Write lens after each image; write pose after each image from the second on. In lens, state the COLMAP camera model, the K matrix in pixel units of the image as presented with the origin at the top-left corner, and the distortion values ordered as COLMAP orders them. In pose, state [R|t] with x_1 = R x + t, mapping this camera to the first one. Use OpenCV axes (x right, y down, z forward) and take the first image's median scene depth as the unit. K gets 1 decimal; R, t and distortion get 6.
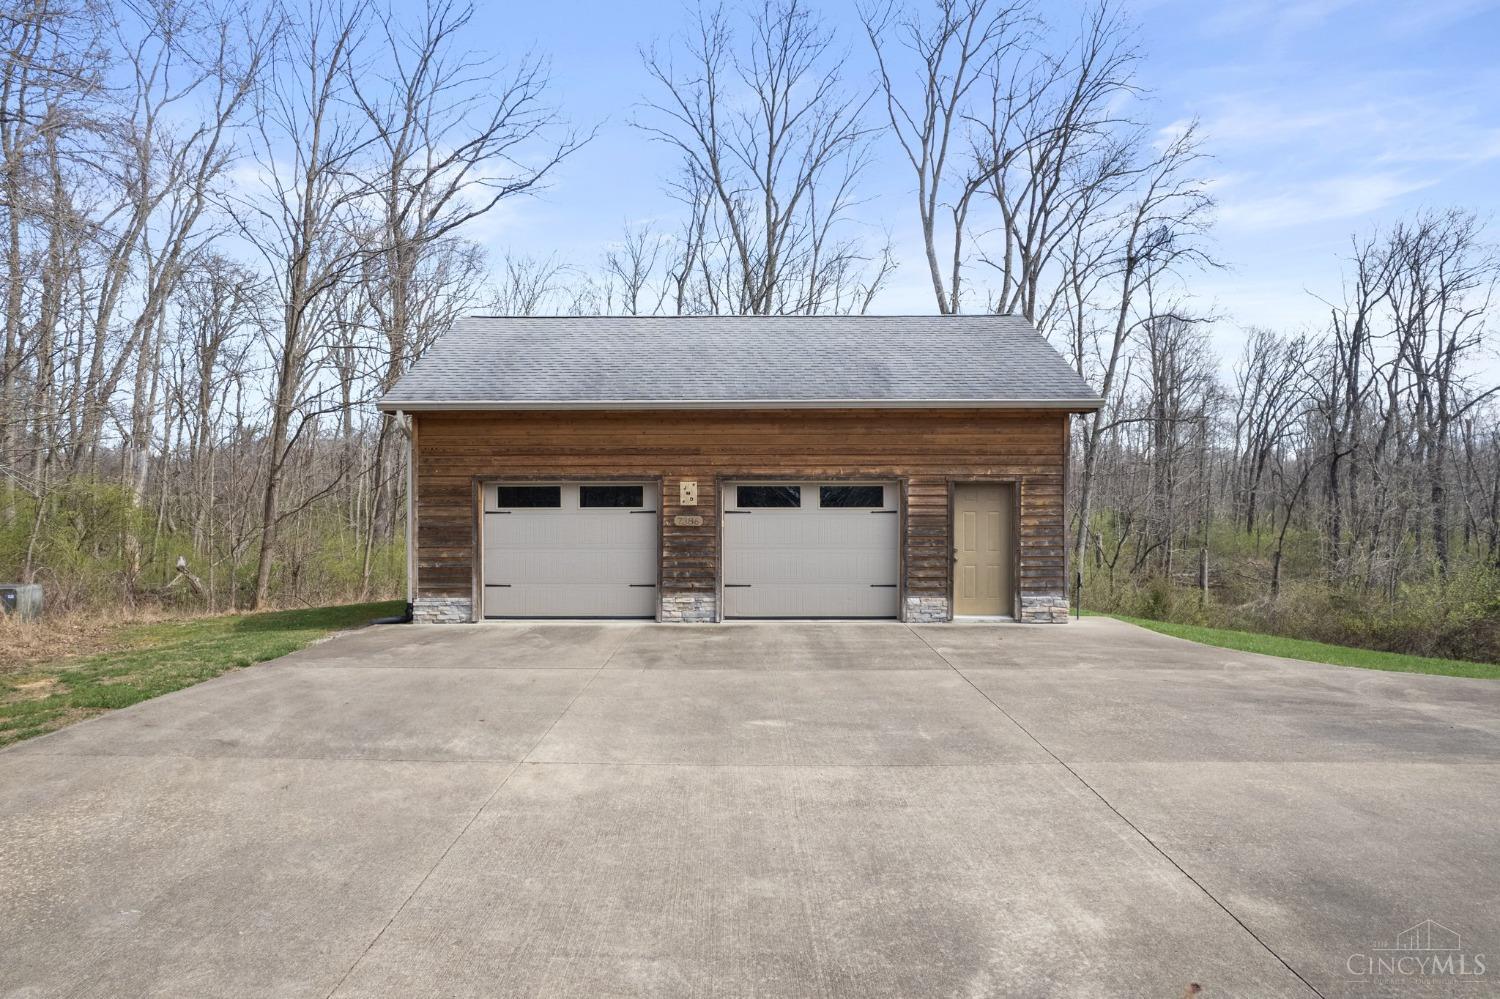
lens RADIAL K [[971.1, 0, 752.2], [0, 971.1, 505.1], [0, 0, 1]] dist [-0.076086, 0.066949]
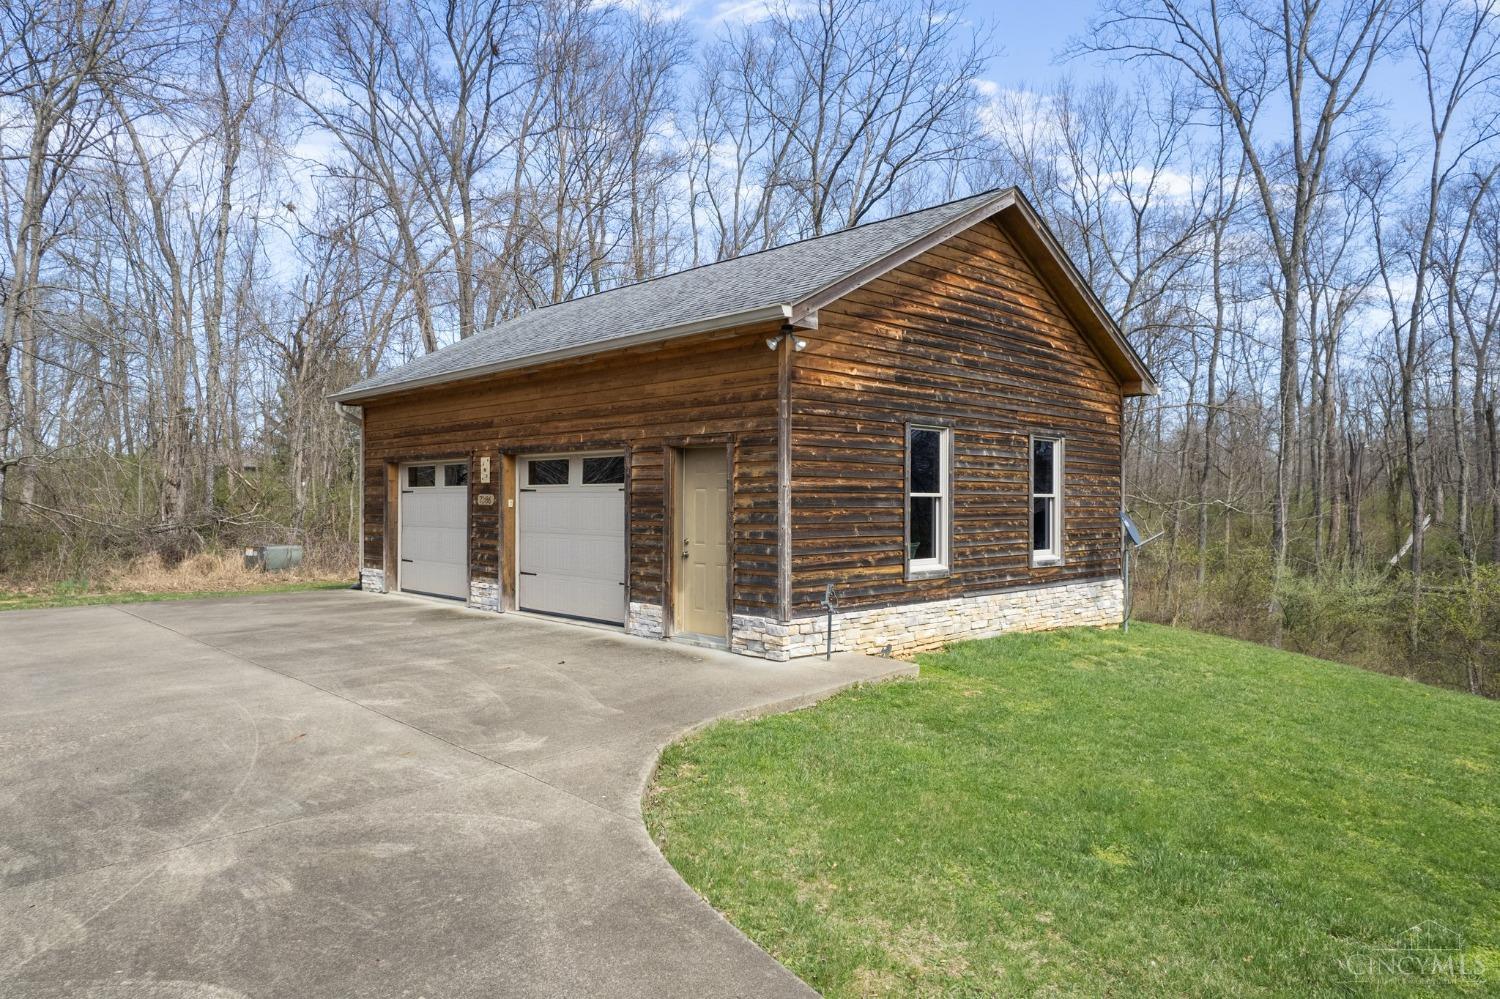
lens RADIAL K [[971.1, 0, 749.2], [0, 971.1, 495.9], [0, 0, 1]] dist [-0.076086, 0.066949]
pose [[0.704228, -0.001638, -0.709972, 0.761254], [0.021994, 0.999568, 0.019510, -0.000134], [0.709633, -0.029354, 0.703960, 0.531260]]
